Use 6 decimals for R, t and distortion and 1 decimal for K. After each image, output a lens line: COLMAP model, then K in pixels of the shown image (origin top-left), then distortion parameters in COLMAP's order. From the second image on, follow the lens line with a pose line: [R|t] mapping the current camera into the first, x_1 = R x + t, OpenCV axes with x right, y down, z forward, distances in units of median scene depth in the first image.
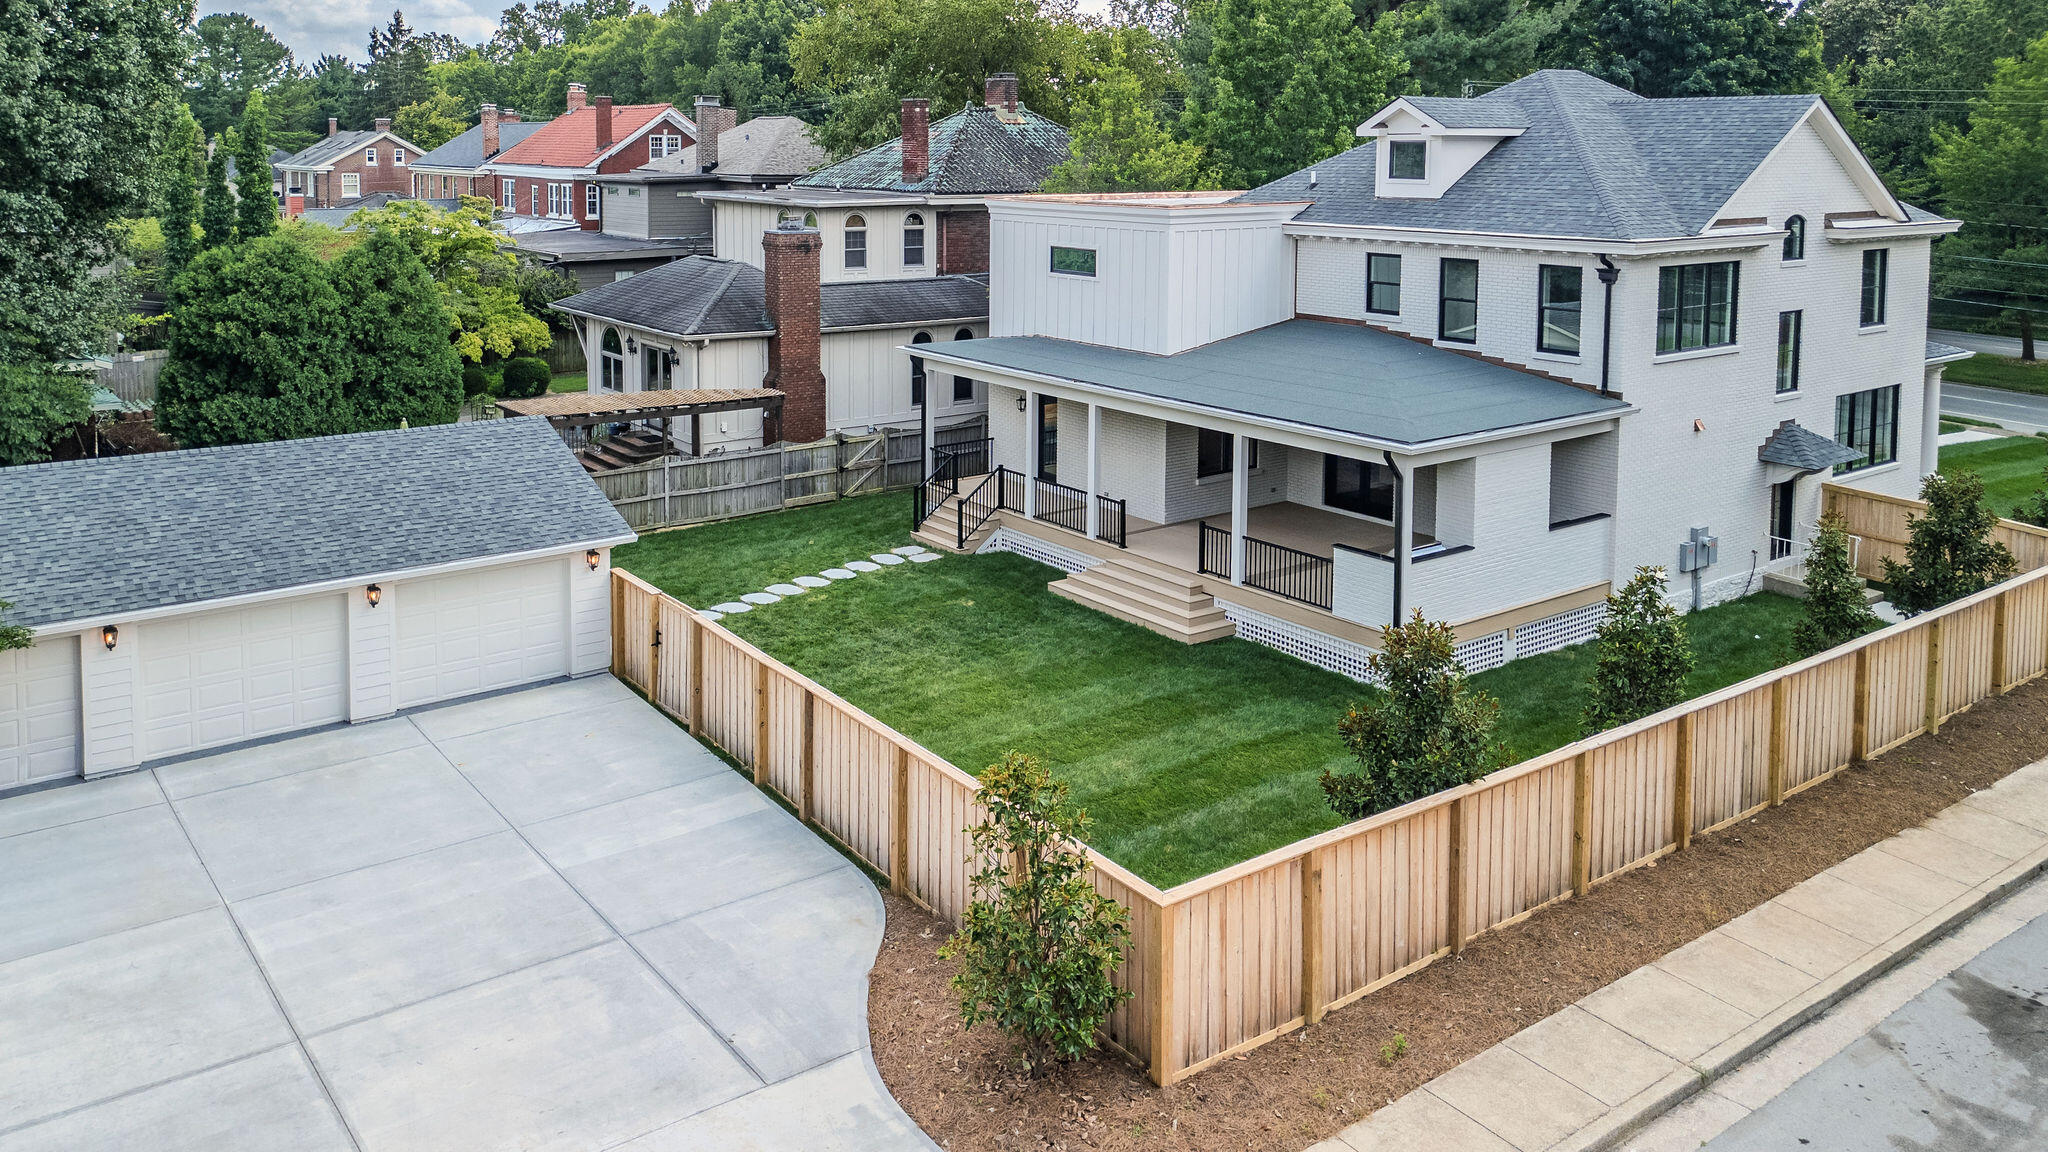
lens RADIAL K [[1555.1, 0, 1002.1], [0, 1555.1, 576.3], [0, 0, 1]] dist [0.038090, -0.022890]
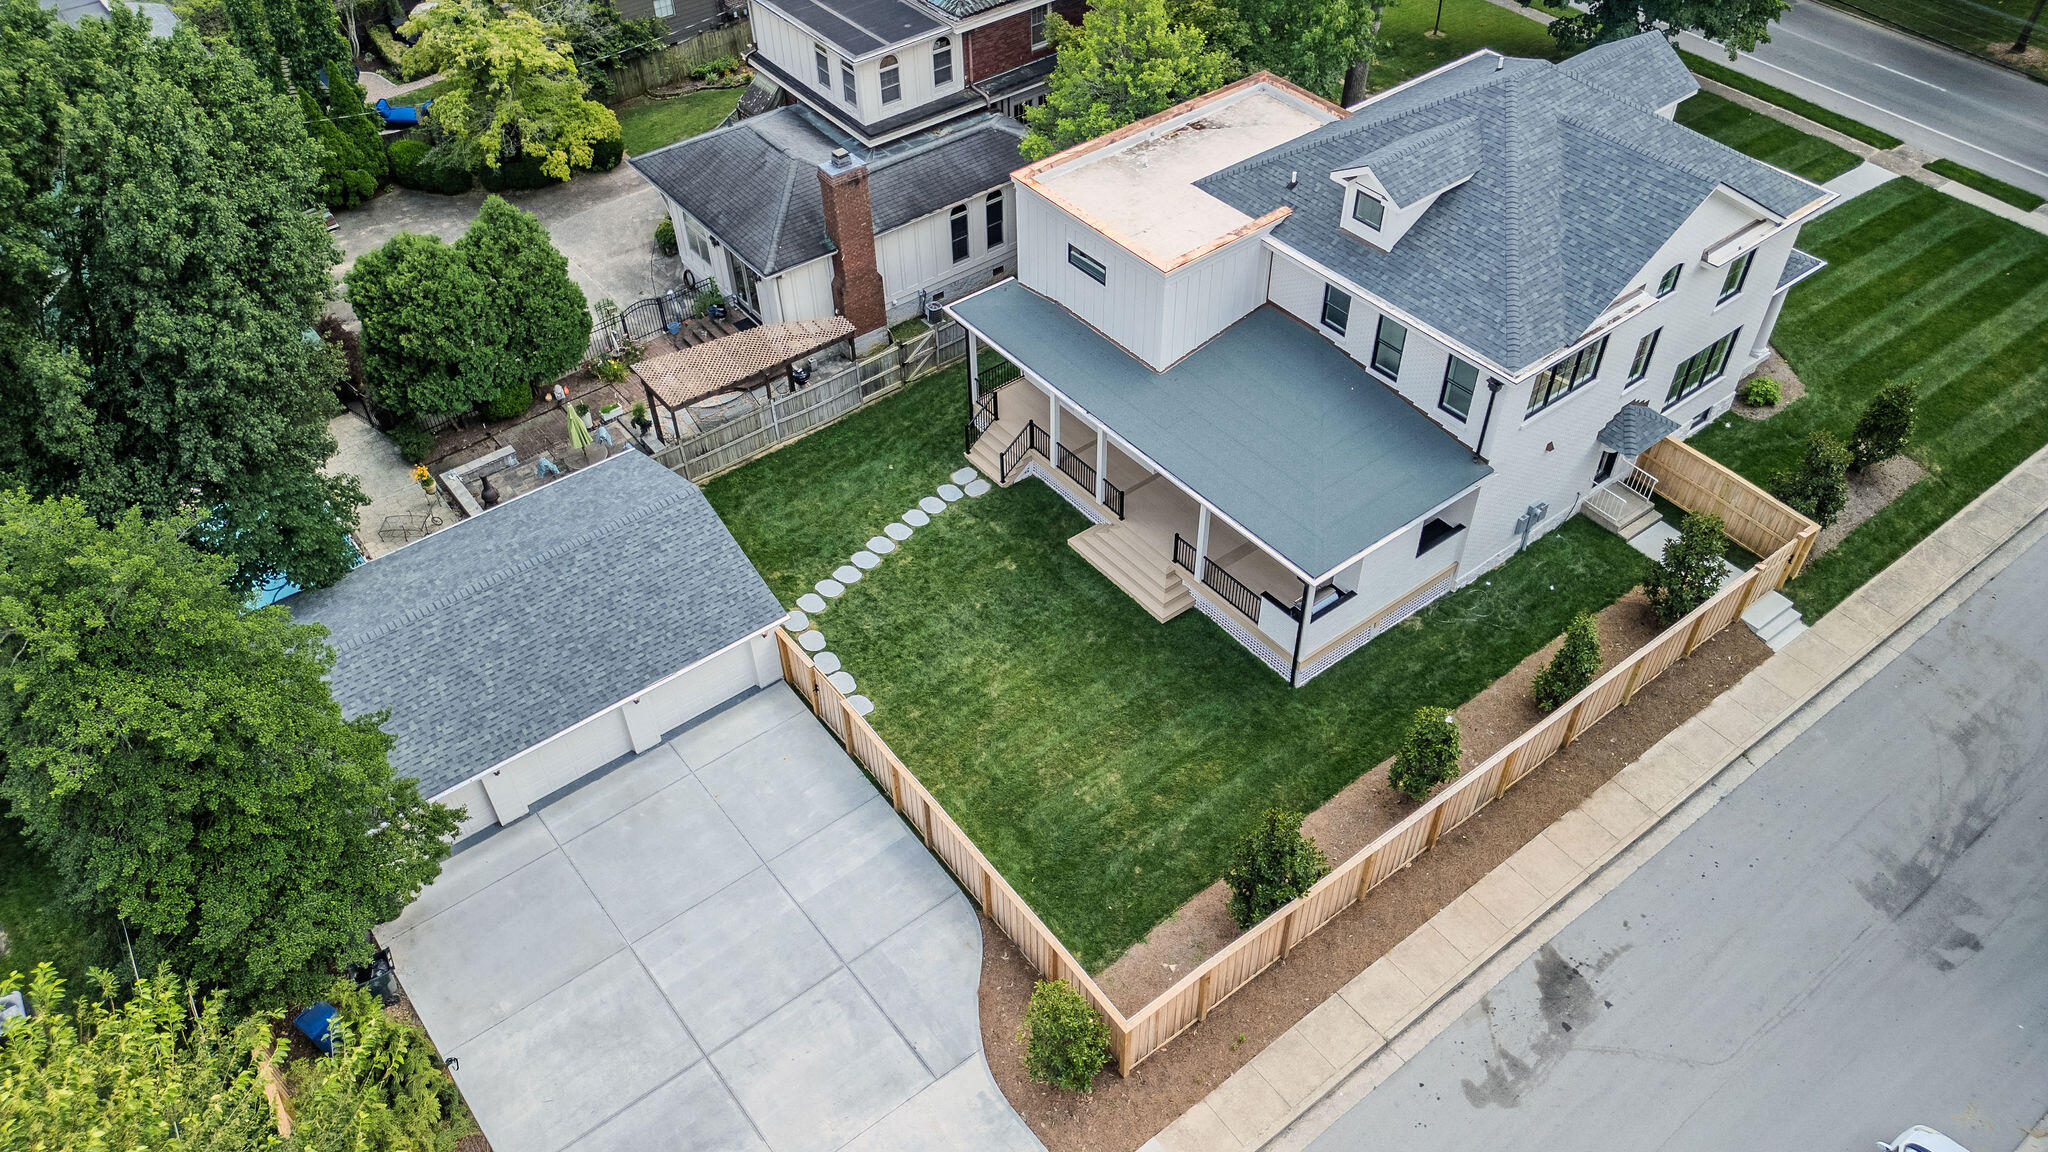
lens RADIAL K [[1555.1, 0, 1040.4], [0, 1555.1, 564.9], [0, 0, 1]] dist [0.038090, -0.022890]
pose [[0.999695, -0.024584, 0.002199, 0.001170], [0.016840, 0.744489, 0.667422, -1.050422], [-0.018045, -0.667182, 0.744676, -0.070614]]
